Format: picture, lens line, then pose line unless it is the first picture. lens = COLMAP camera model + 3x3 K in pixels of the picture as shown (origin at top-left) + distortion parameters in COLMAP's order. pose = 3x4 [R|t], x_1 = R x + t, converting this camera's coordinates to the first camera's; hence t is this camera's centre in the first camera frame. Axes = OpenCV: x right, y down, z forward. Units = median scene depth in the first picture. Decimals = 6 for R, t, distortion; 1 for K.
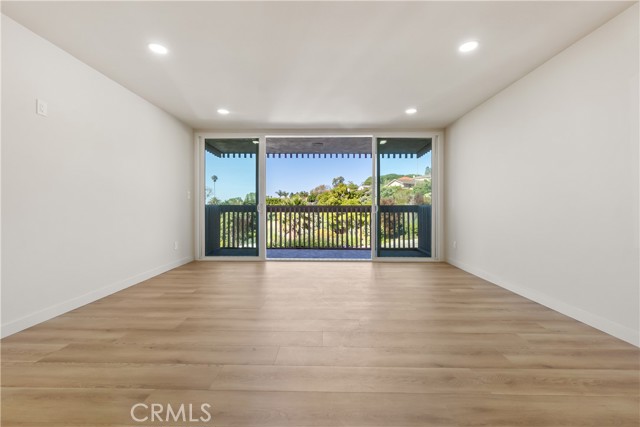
lens RADIAL K [[277.8, 0, 318.6], [0, 277.8, 206.4], [0, 0, 1]] dist [-0.002157, 0.000109]
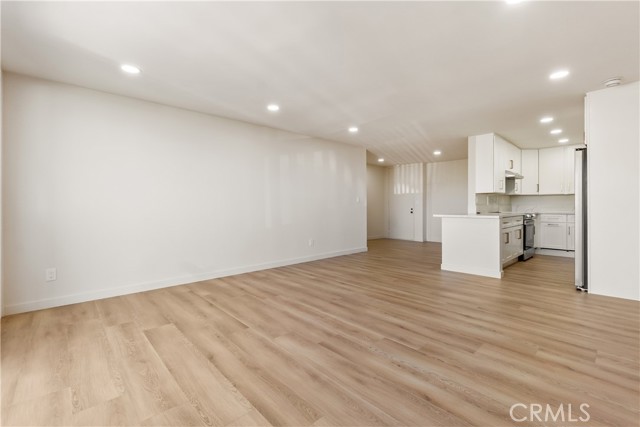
lens RADIAL K [[282.6, 0, 320.5], [0, 282.6, 205.4], [0, 0, 1]] dist [-0.002407, -0.000102]
pose [[-0.694747, 0.001810, 0.719252, -0.349071], [-0.001513, 0.999991, -0.003979, -0.015327], [-0.719253, -0.003853, -0.694738, 0.874747]]
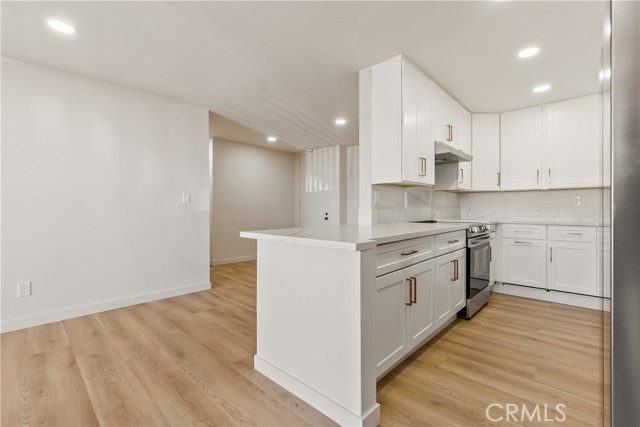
lens RADIAL K [[284.9, 0, 316.8], [0, 284.9, 209.3], [0, 0, 1]] dist [-0.000532, -0.000043]
pose [[-0.734543, -0.000009, 0.678562, -0.276002], [-0.001016, 0.999999, -0.001086, -0.018952], [-0.678561, -0.001488, -0.734543, 0.197729]]
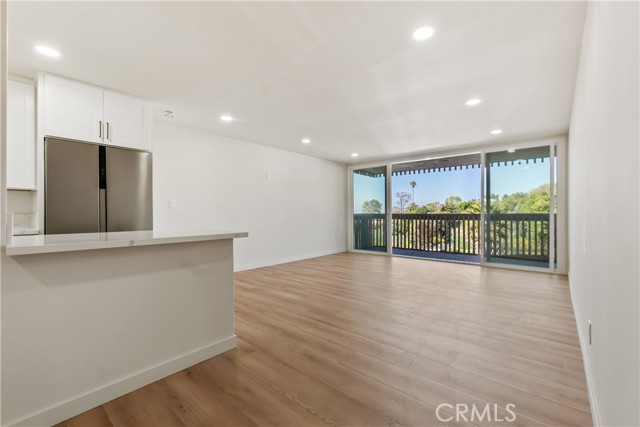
lens RADIAL K [[277.1, 0, 316.8], [0, 277.1, 215.0], [0, 0, 1]] dist [-0.005297, 0.000094]
pose [[0.764539, 0.000674, -0.644577, 0.382132], [0.007762, 0.999917, 0.010252, -0.019338], [0.644531, -0.012841, 0.764471, -0.248956]]
